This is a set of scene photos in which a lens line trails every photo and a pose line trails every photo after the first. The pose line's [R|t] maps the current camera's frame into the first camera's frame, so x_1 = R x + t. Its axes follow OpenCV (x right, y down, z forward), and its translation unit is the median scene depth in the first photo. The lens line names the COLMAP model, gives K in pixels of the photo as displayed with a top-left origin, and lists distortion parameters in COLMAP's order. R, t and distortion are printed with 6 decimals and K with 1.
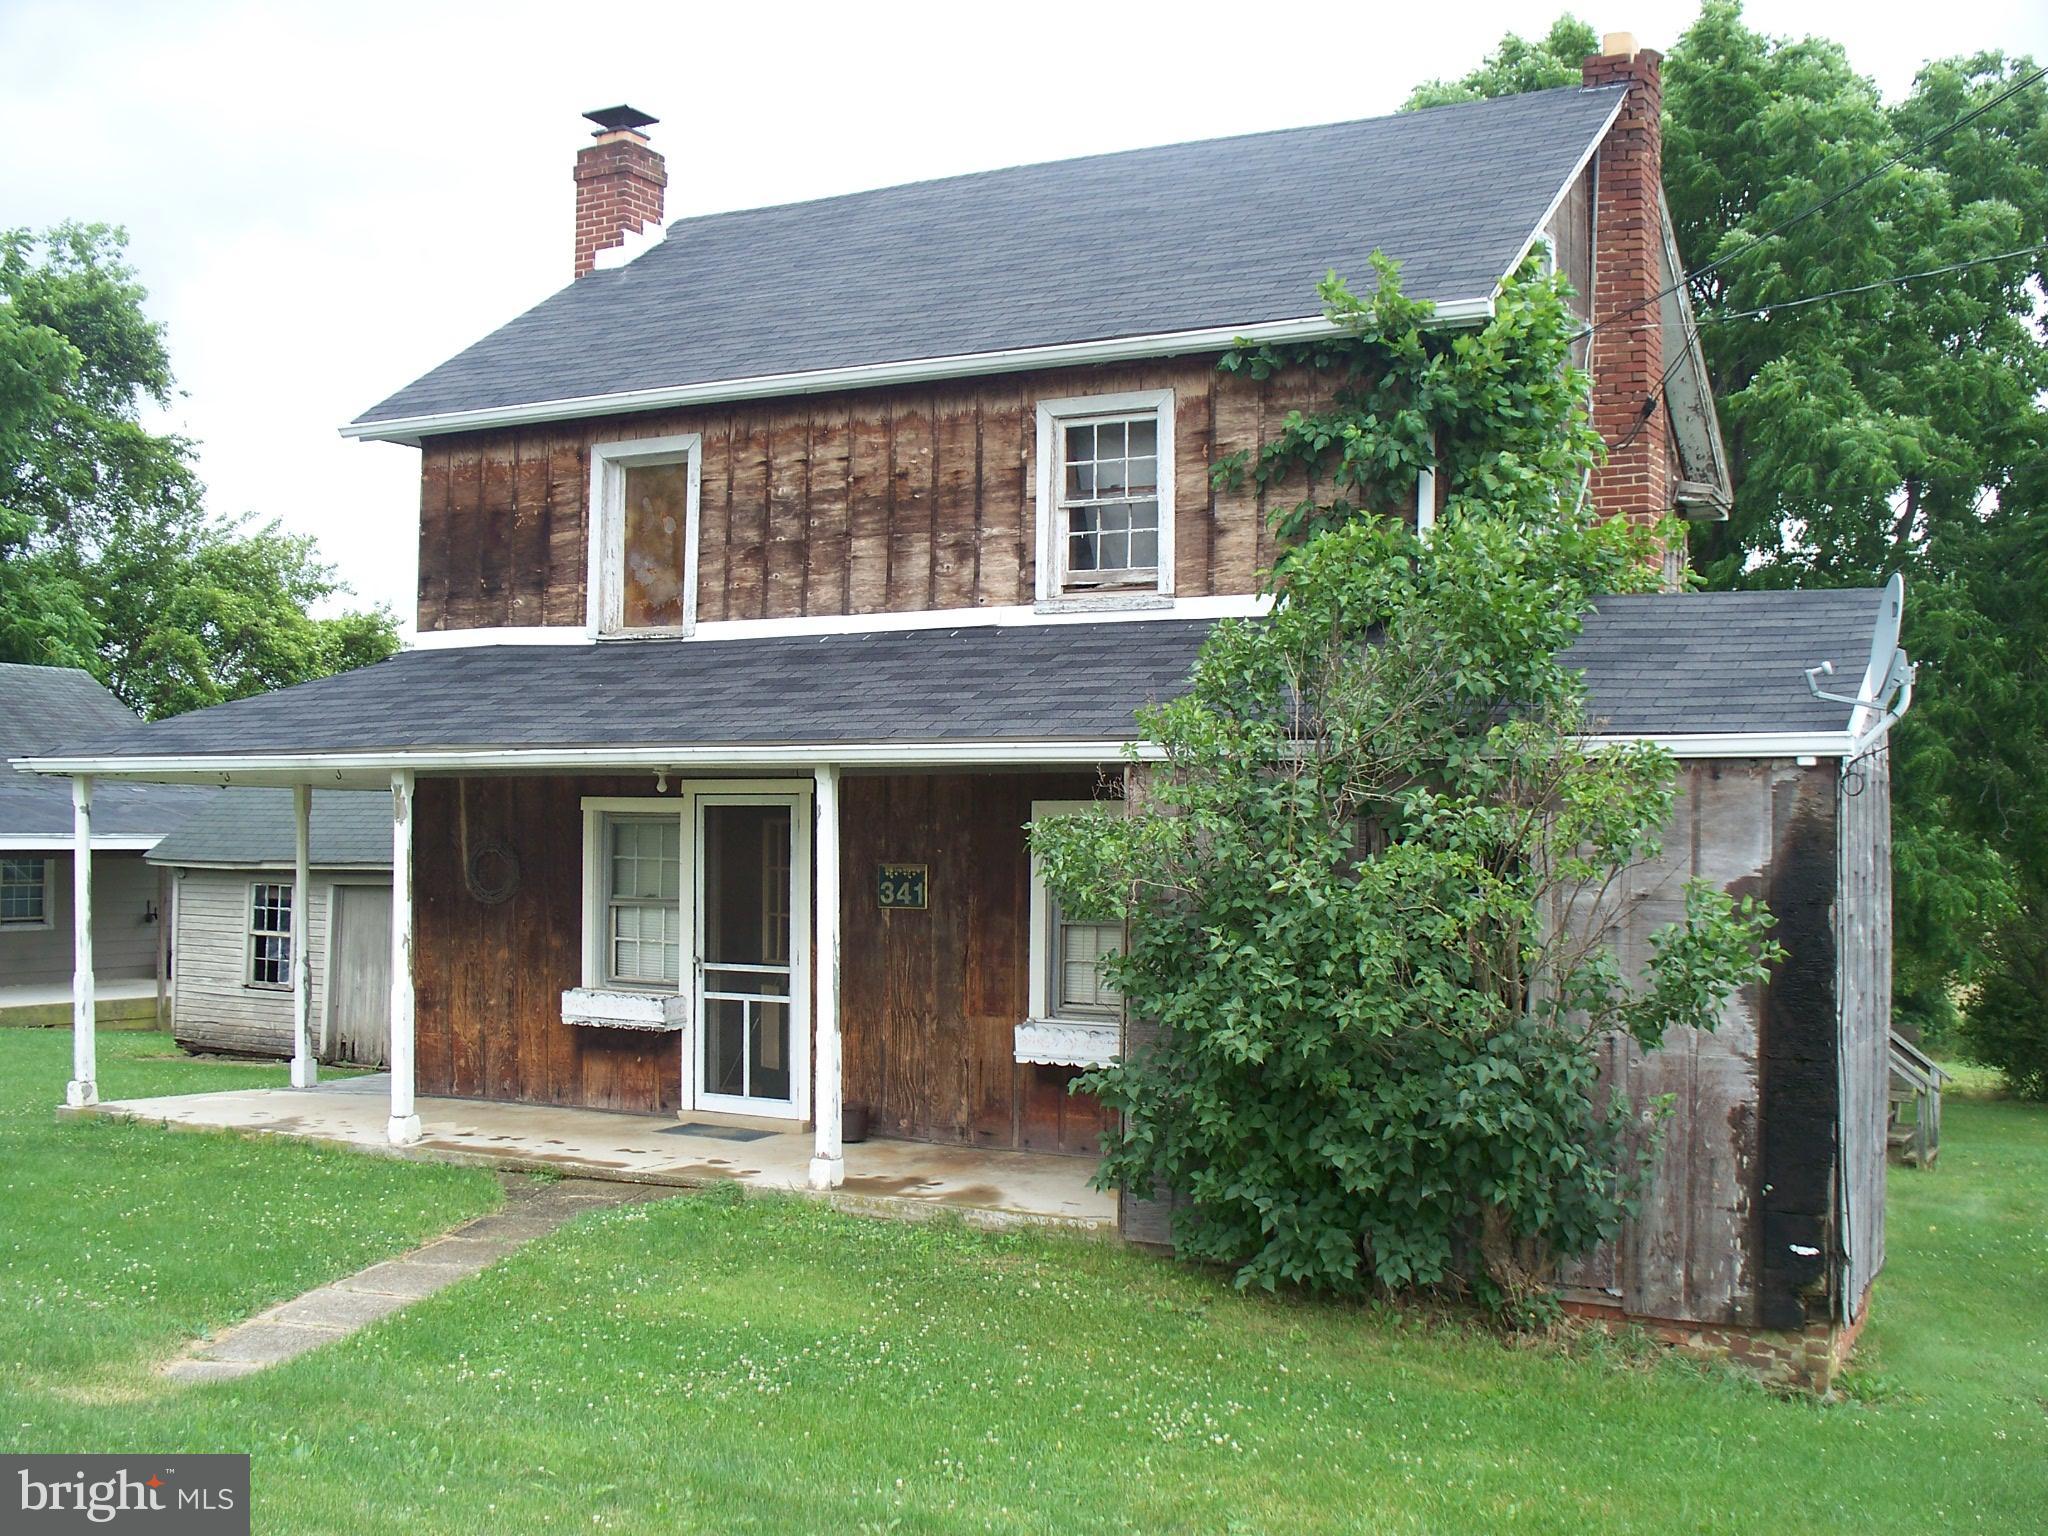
lens RADIAL K [[2168.4, 0, 1024.0], [0, 2168.4, 768.0], [0, 0, 1]] dist [-0.212726, 0.238817]
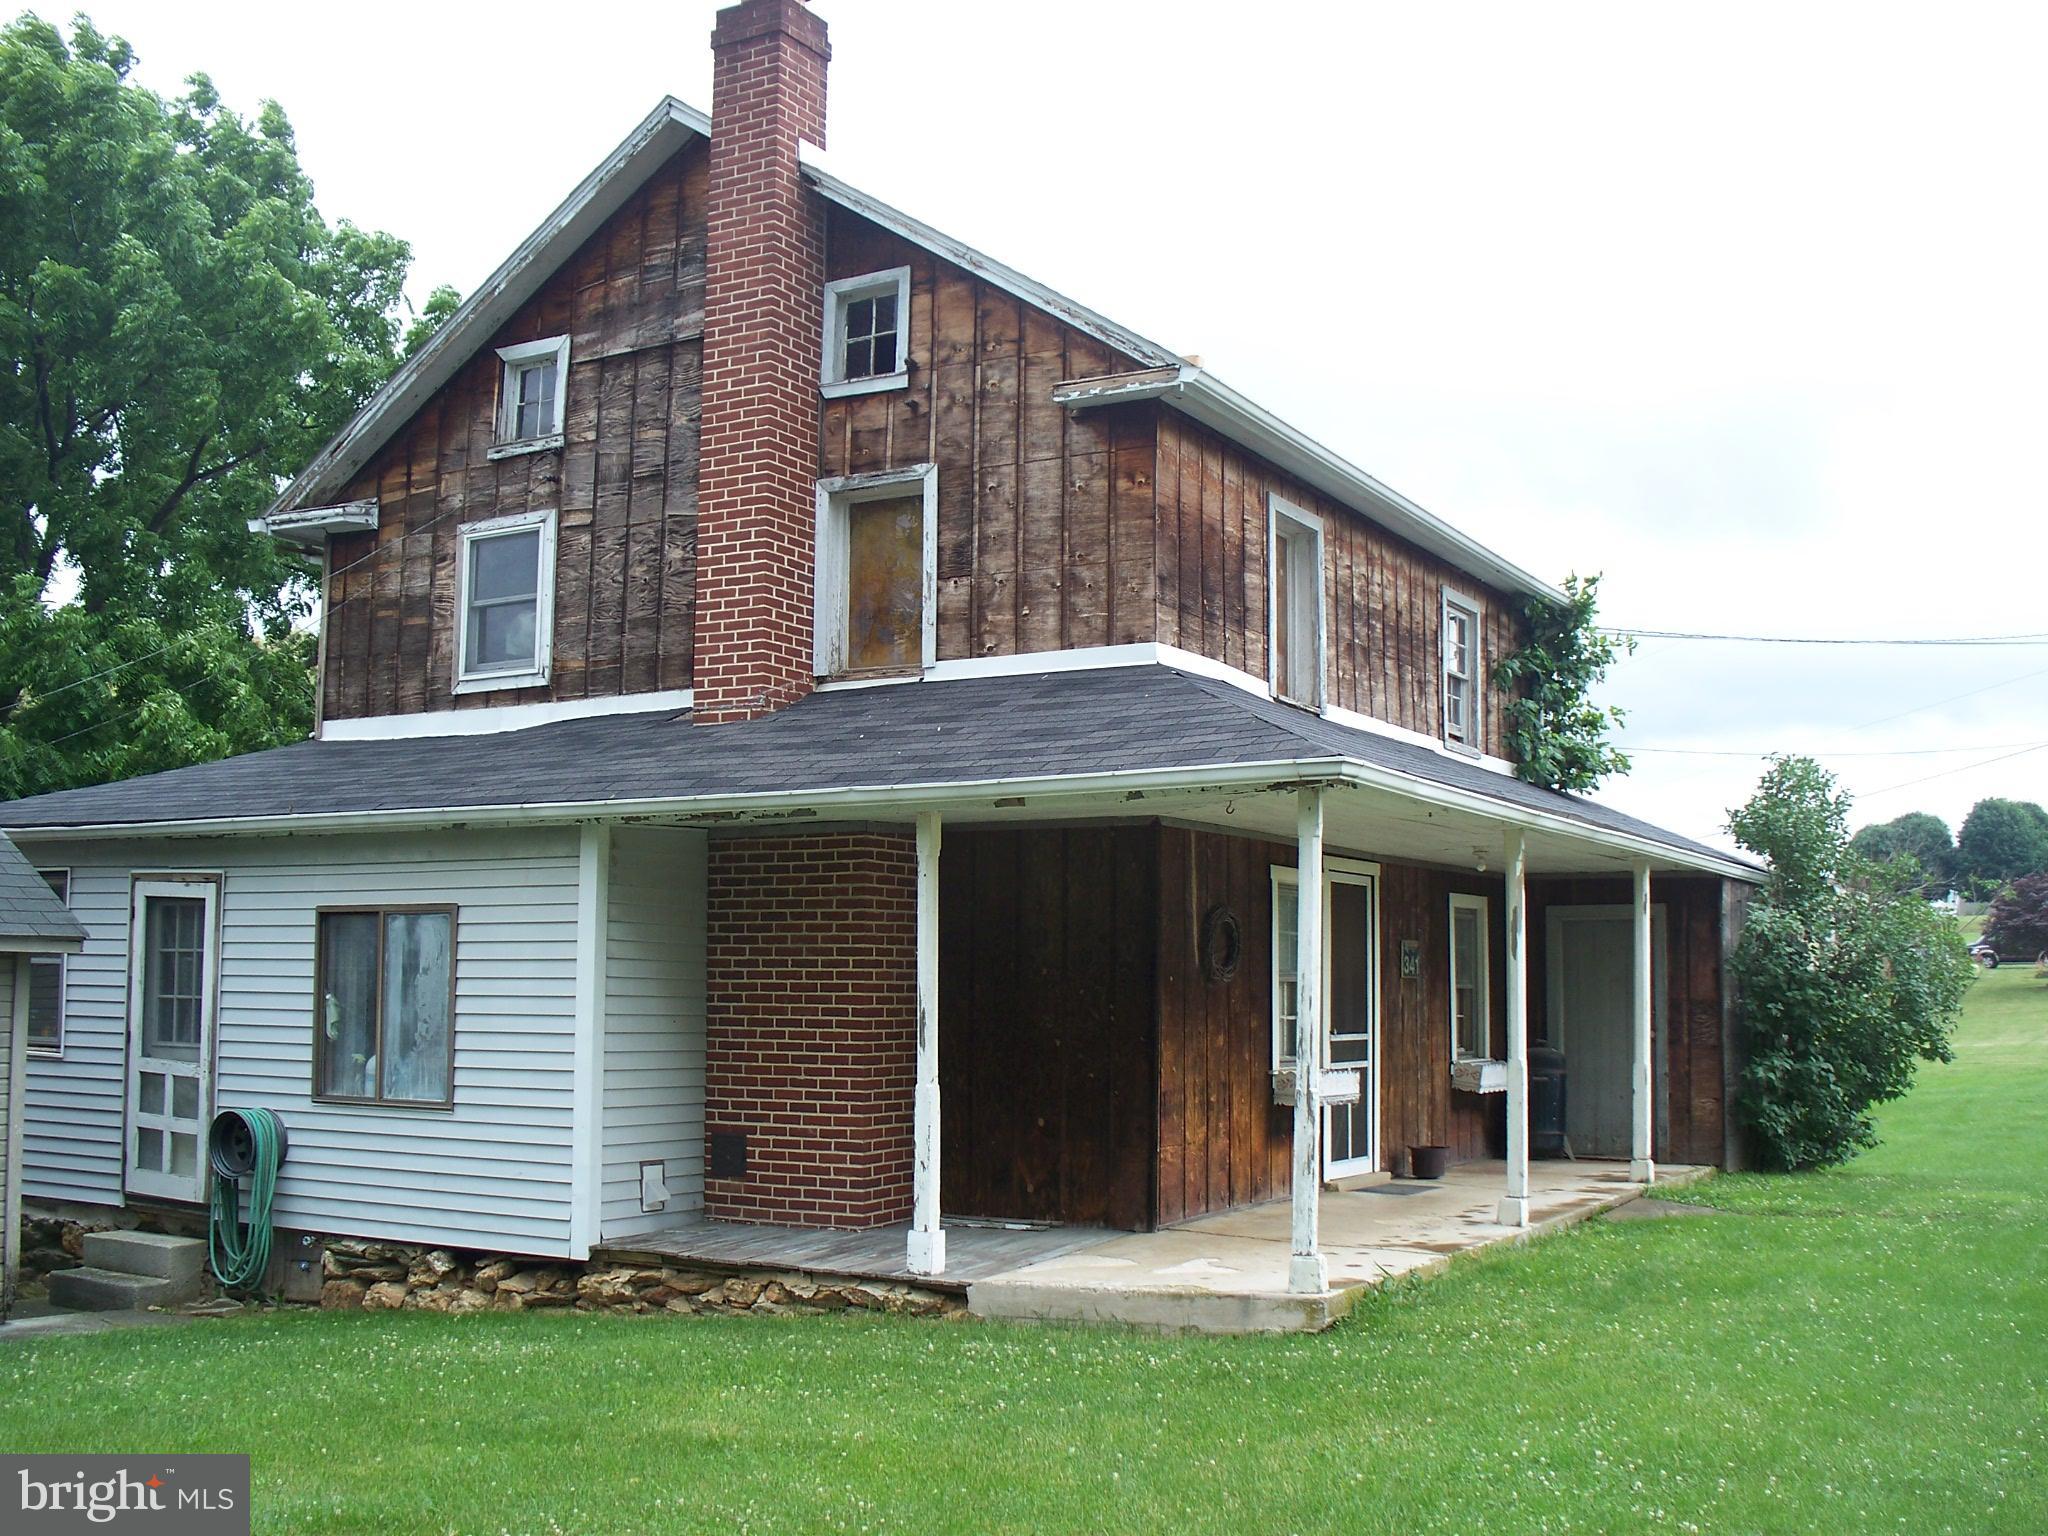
lens RADIAL K [[2168.4, 0, 1024.0], [0, 2168.4, 768.0], [0, 0, 1]] dist [-0.212726, 0.238817]
pose [[0.034199, 0.098669, 0.994532, -1.207945], [-0.036412, 0.994577, -0.097421, 0.070769], [-0.998752, -0.032882, 0.037606, 1.134515]]
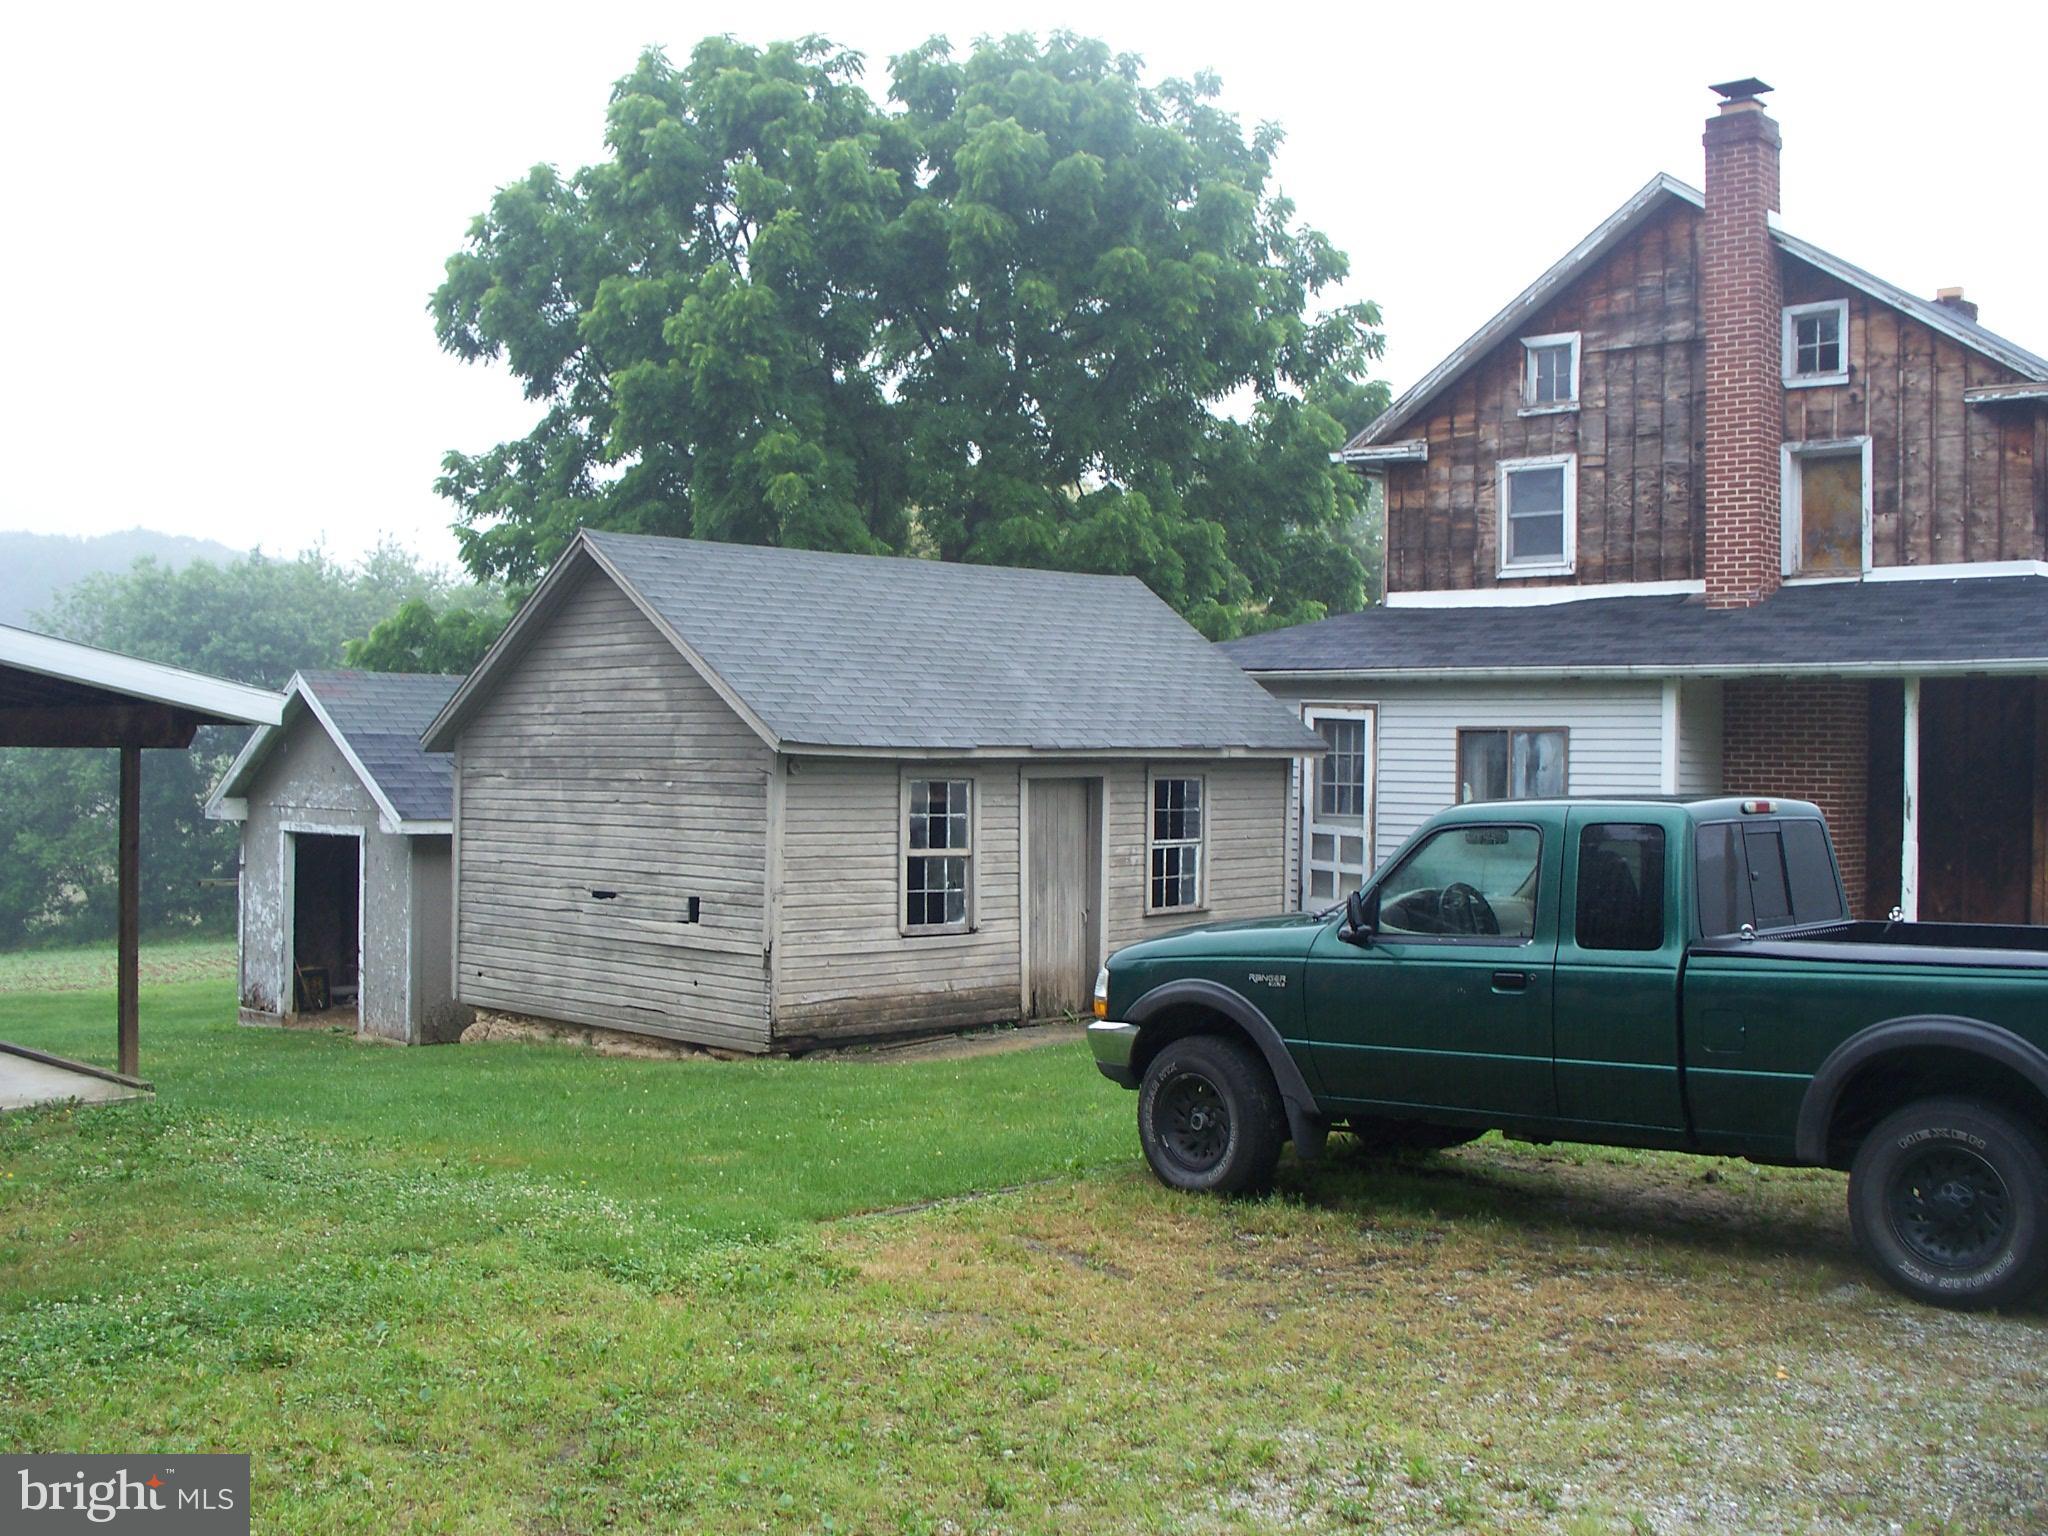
lens RADIAL K [[2148.7, 0, 1011.3], [0, 2148.7, 764.8], [0, 0, 1]] dist [-0.211571, 0.231671]
pose [[0.271353, -0.007549, 0.962450, -1.772287], [-0.041749, 0.998936, 0.019605, 0.061893], [-0.961574, -0.045501, 0.270749, 1.381334]]
